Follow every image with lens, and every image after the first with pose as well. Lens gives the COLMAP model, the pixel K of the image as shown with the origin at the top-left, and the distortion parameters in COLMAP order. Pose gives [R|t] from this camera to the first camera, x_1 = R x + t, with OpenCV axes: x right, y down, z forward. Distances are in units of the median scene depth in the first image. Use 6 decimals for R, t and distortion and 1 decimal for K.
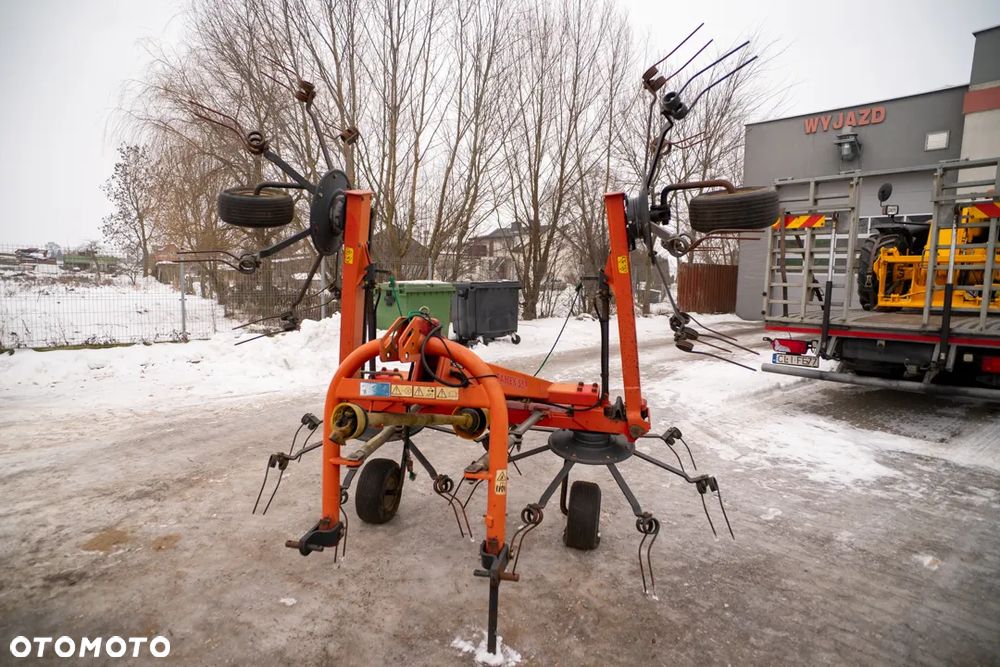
lens RADIAL K [[587.9, 0, 494.5], [0, 587.9, 331.5], [0, 0, 1]] dist [-0.073745, 0.057160]
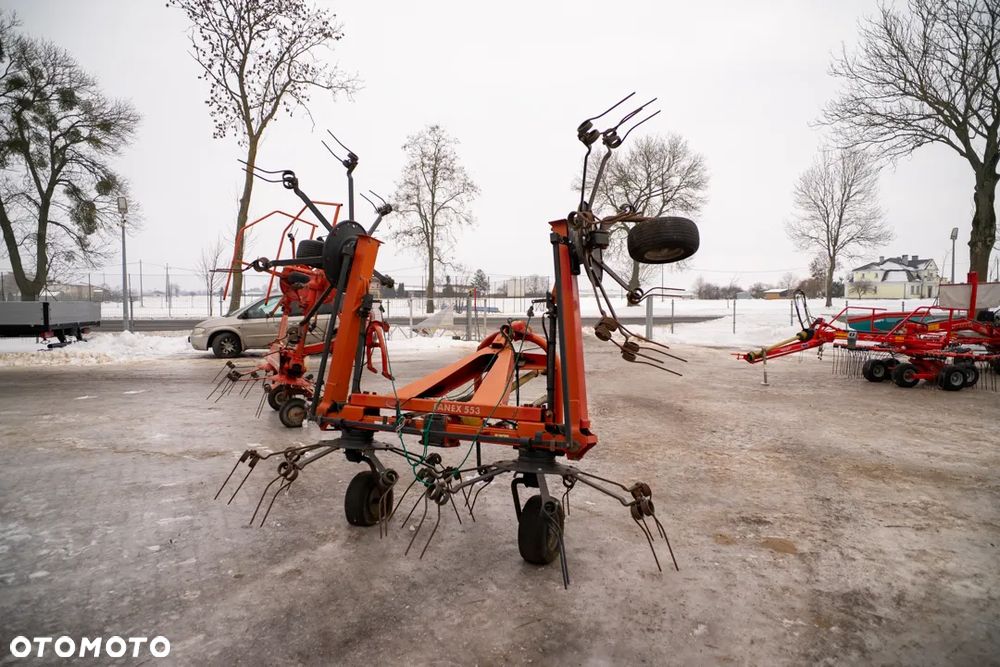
lens RADIAL K [[587.9, 0, 493.8], [0, 587.9, 333.1], [0, 0, 1]] dist [-0.073745, 0.057160]
pose [[-0.977575, -0.038613, 0.207019, -0.072242], [-0.003686, 0.986033, 0.166512, -0.047753], [-0.210557, 0.162014, -0.964063, 0.445112]]
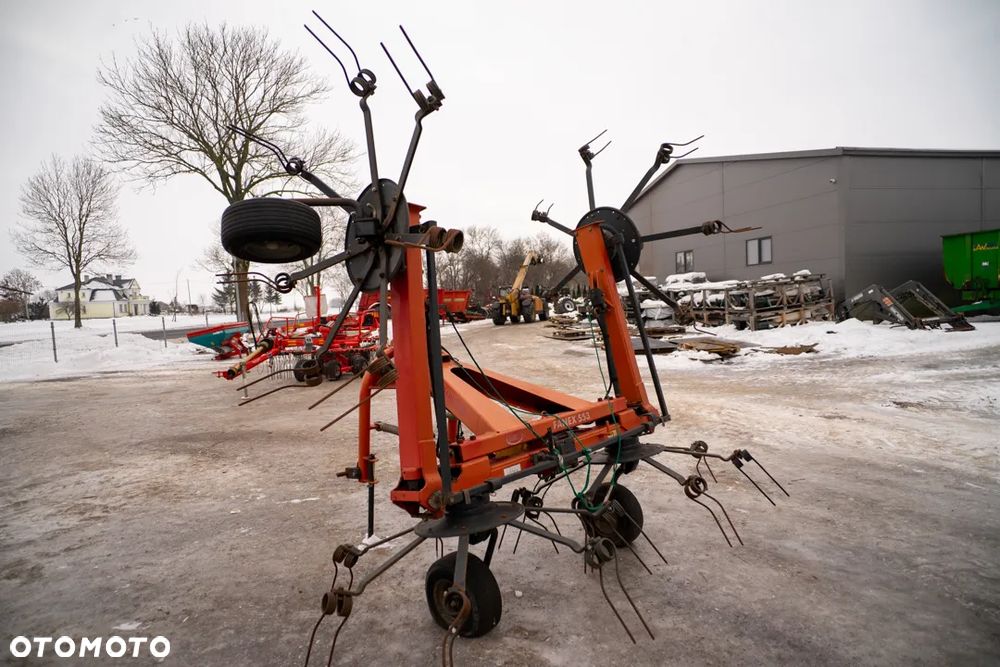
lens RADIAL K [[587.9, 0, 494.3], [0, 587.9, 334.8], [0, 0, 1]] dist [-0.073745, 0.057160]
pose [[-0.521986, 0.050068, -0.851483, 0.175344], [-0.056691, 0.994032, 0.093204, -0.027408], [0.851068, 0.096922, -0.516032, 0.310291]]
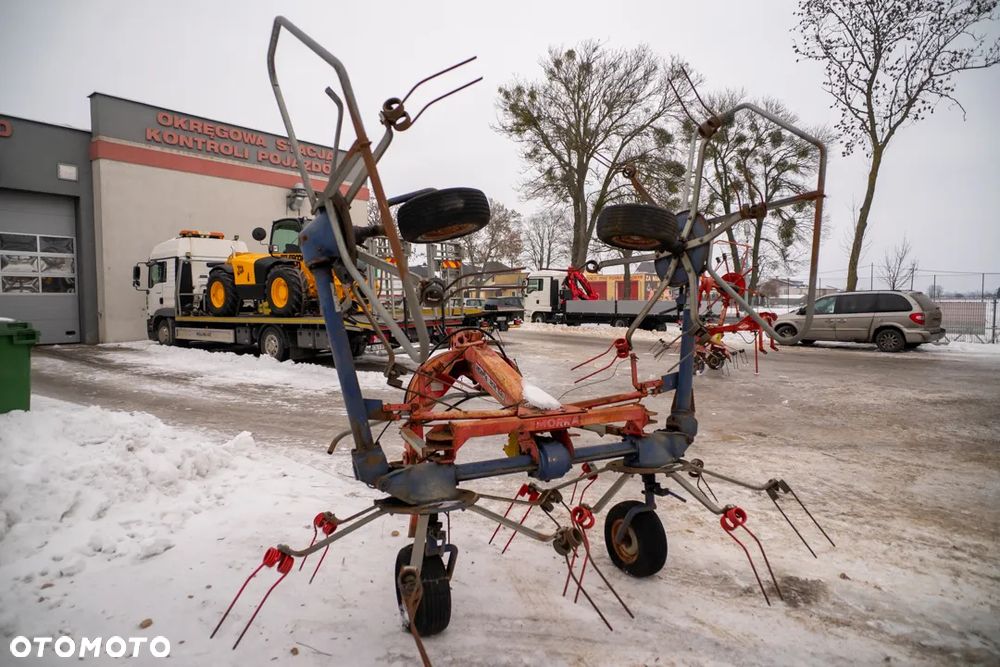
lens RADIAL K [[587.9, 0, 494.5], [0, 587.9, 332.7], [0, 0, 1]] dist [-0.073745, 0.057160]
pose [[-0.192396, -0.077338, 0.978265, -0.496172], [0.099870, 0.990170, 0.097921, -0.051491], [-0.976222, 0.116539, -0.182781, 0.433431]]
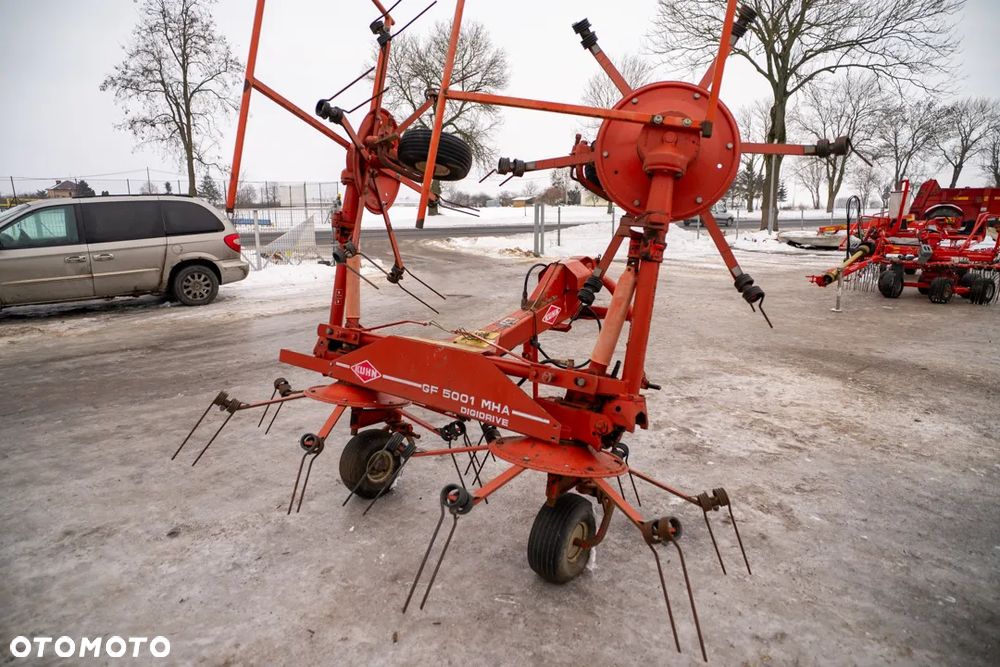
lens RADIAL K [[587.9, 0, 494.2], [0, 587.9, 334.2], [0, 0, 1]] dist [-0.073745, 0.057160]
pose [[-0.973976, 0.026384, -0.225111, 0.215636], [-0.044951, 0.950987, 0.305946, -0.012371], [0.222149, 0.308103, -0.925052, 0.184440]]
